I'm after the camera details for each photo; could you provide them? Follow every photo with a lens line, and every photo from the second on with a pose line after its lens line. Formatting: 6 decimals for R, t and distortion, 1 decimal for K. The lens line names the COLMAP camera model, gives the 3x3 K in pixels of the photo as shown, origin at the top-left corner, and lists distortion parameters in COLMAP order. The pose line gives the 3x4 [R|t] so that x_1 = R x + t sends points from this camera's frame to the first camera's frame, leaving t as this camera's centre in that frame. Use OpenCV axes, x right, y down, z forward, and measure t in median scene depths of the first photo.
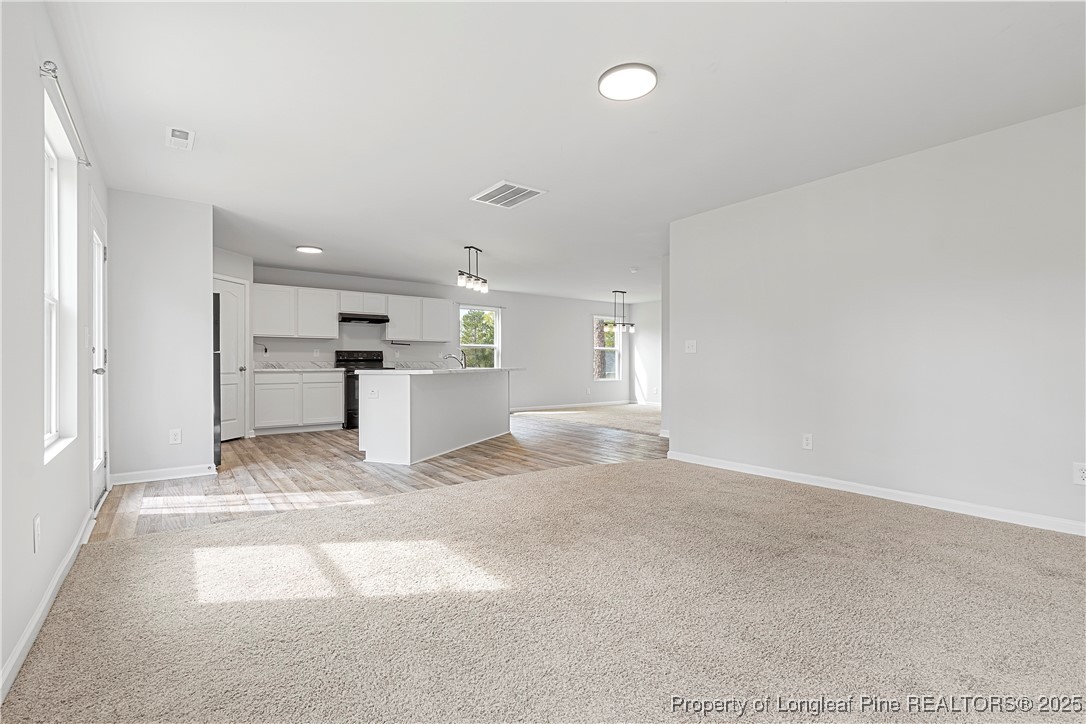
lens RADIAL K [[497.3, 0, 542.0], [0, 497.3, 362.4], [0, 0, 1]] dist [-0.000724, 0.000102]
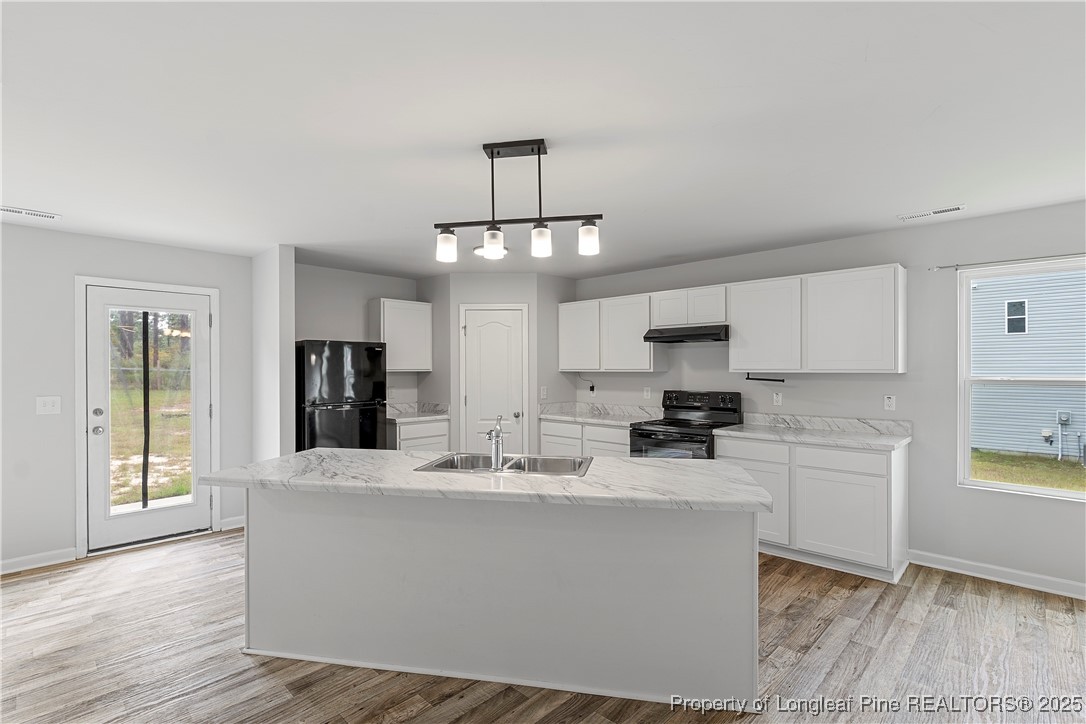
lens RADIAL K [[497.3, 0, 549.5], [0, 497.3, 370.4], [0, 0, 1]] dist [-0.000724, 0.000102]
pose [[0.153002, 0.003946, -0.988218, 0.178197], [0.004434, 0.999979, 0.004680, -0.052951], [0.988216, -0.005098, 0.152982, 0.776151]]
